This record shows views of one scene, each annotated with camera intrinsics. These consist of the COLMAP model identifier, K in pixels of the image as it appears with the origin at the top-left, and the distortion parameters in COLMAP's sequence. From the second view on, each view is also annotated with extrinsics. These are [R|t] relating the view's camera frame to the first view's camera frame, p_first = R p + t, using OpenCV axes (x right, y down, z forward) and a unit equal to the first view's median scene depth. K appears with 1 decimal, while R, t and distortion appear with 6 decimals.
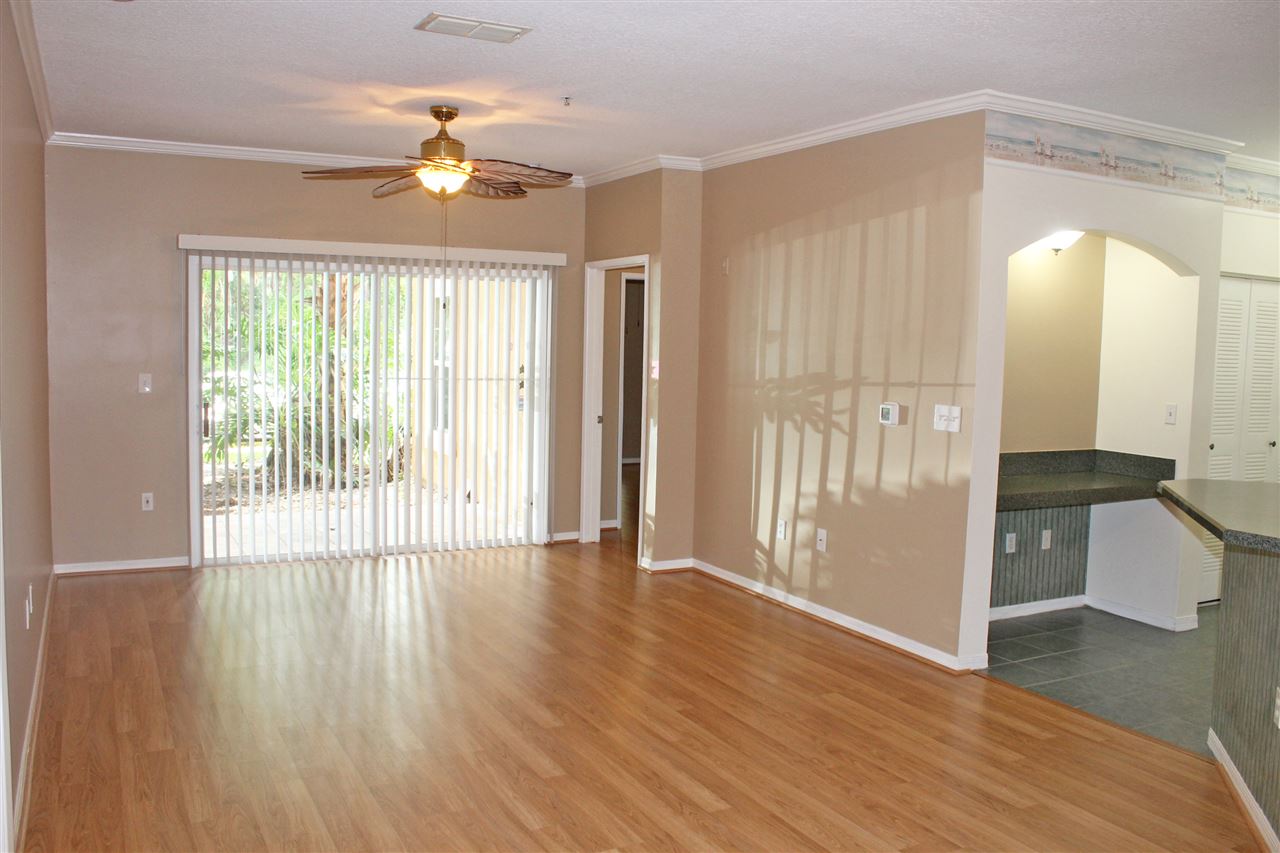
lens RADIAL K [[1072.9, 0, 639.2], [0, 1072.9, 428.5], [0, 0, 1]] dist [-0.082164, -0.001697]
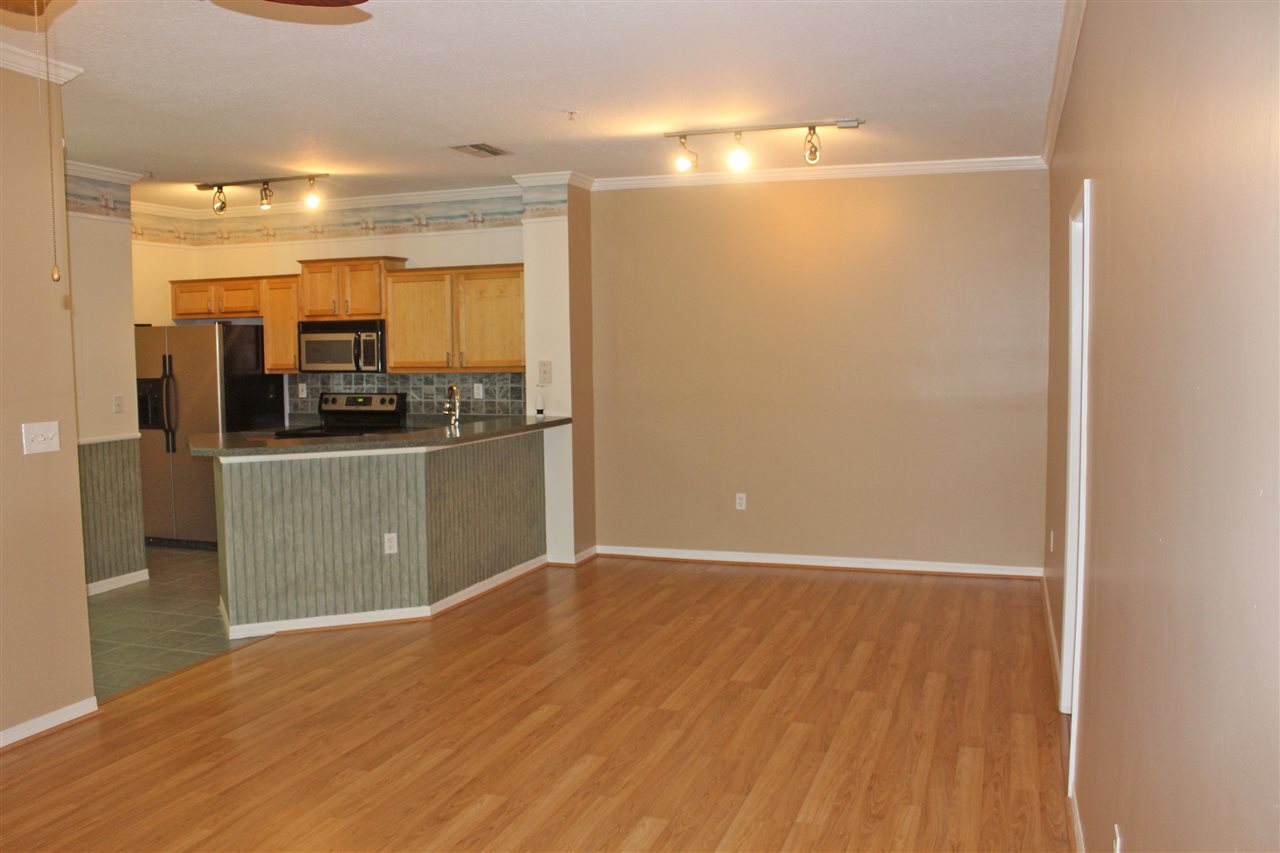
lens RADIAL K [[1084.7, 0, 637.3], [0, 1084.7, 431.7], [0, 0, 1]] dist [-0.084645, 0.032147]
pose [[-0.681889, -0.075163, 0.727584, -0.807714], [0.054184, 0.986783, 0.152721, -0.145536], [-0.729446, 0.143562, -0.668803, 1.531250]]
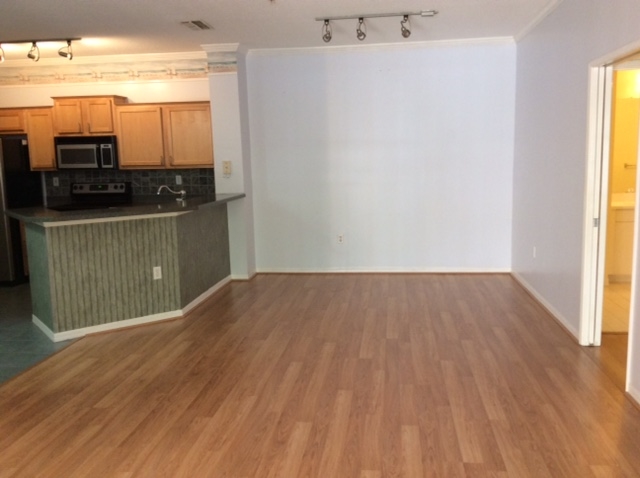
lens RADIAL K [[583.5, 0, 323.7], [0, 583.5, 239.8], [0, 0, 1]] dist [0.069406, 0.000000]
pose [[-0.826876, -0.082952, 0.556233, -0.531792], [0.051286, 0.973818, 0.221467, -0.126423], [-0.560041, 0.211653, -0.800972, 1.628484]]
